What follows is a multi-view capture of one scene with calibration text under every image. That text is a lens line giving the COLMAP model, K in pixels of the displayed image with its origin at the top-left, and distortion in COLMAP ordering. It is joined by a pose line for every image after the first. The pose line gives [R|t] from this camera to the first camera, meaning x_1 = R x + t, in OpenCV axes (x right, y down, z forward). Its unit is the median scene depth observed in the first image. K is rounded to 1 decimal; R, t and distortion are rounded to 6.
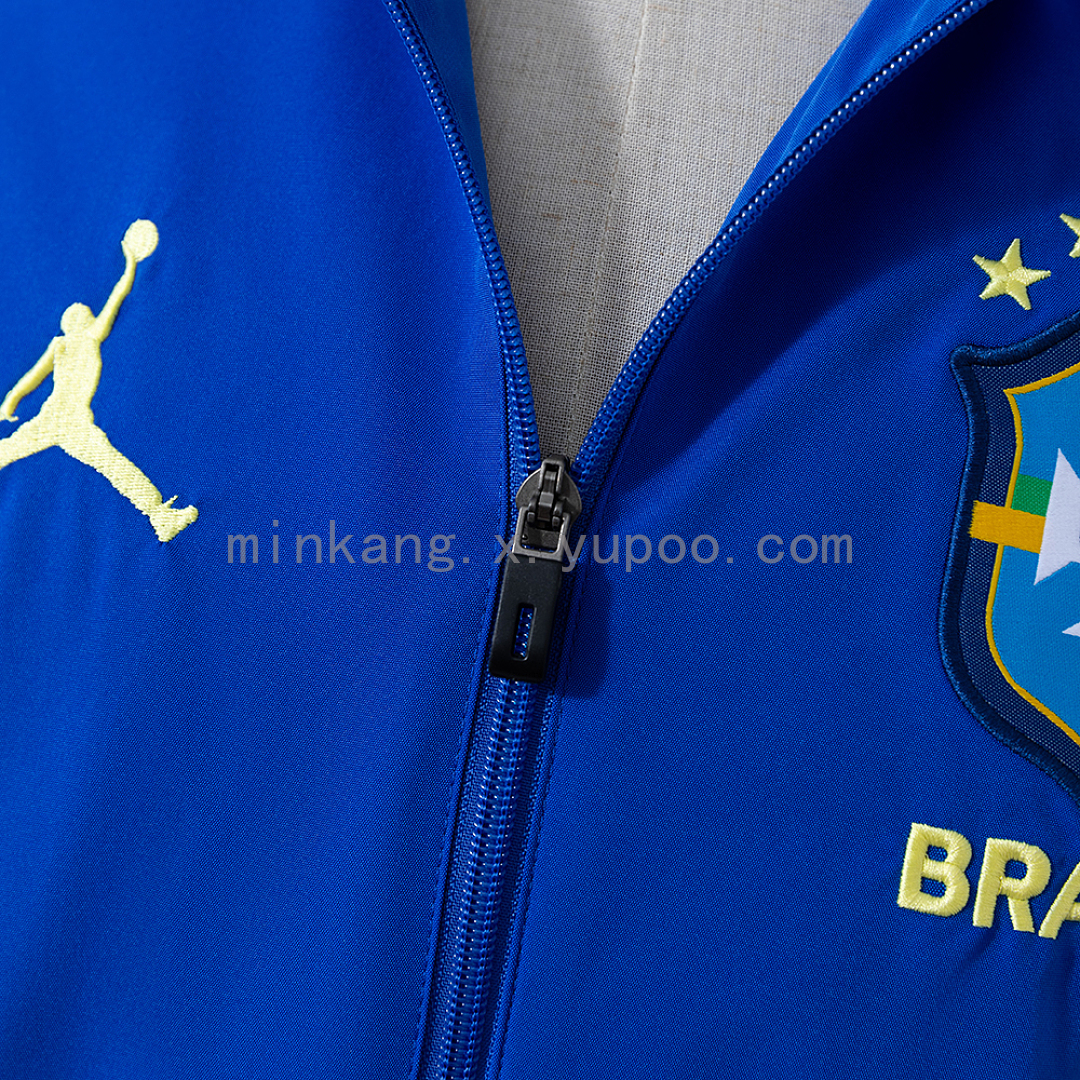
lens RADIAL K [[2299.8, 0, 540.0], [0, 2299.8, 540.0], [0, 0, 1]] dist [-0.070077, -0.185338]
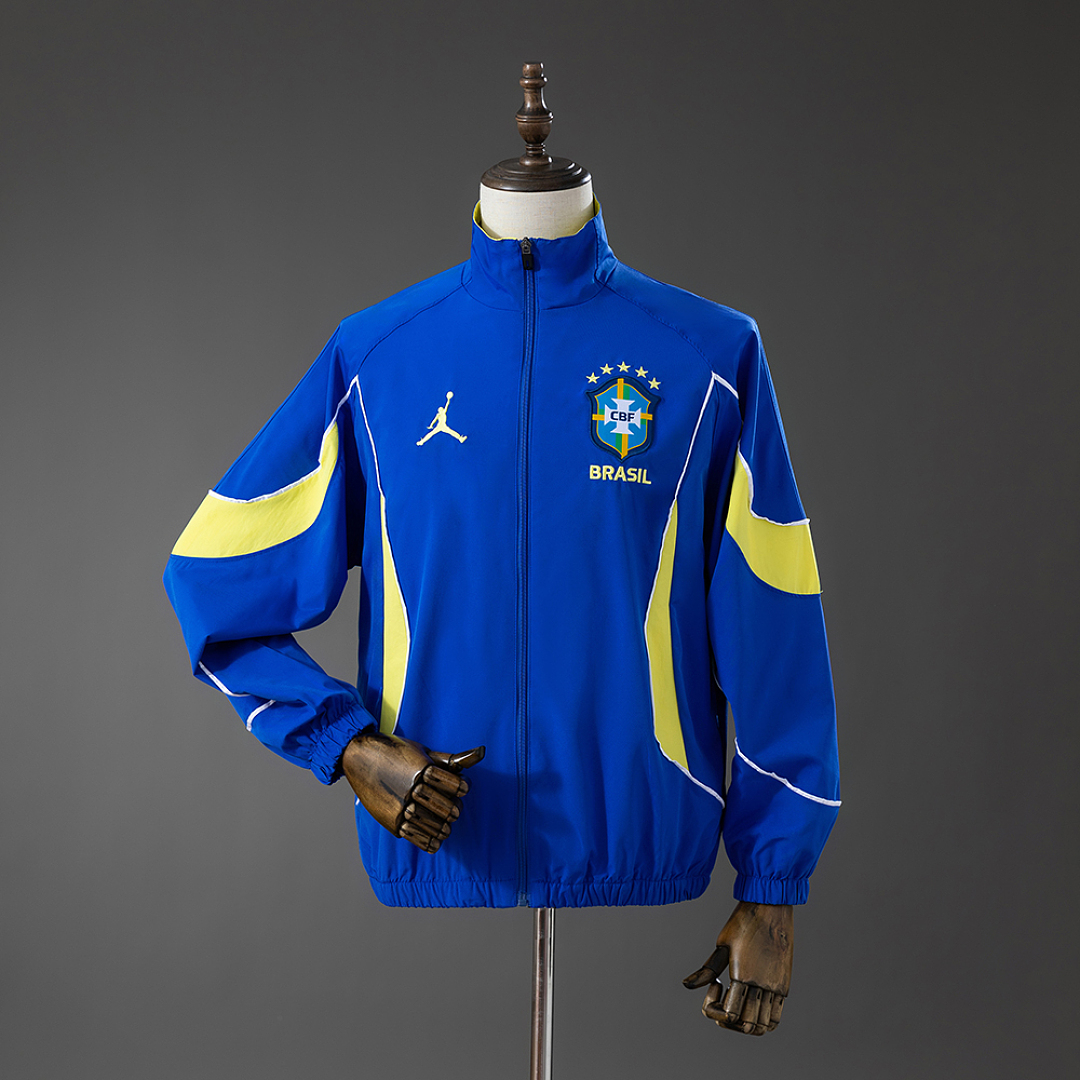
lens RADIAL K [[2196.8, 0, 541.2], [0, 2196.8, 455.9], [0, 0, 1]] dist [-0.212503, 1.342273]
pose [[0.985932, -0.166531, 0.014312, -0.048664], [0.166452, 0.970460, -0.174644, 1.101800], [0.015194, 0.174570, 0.984528, -4.800924]]
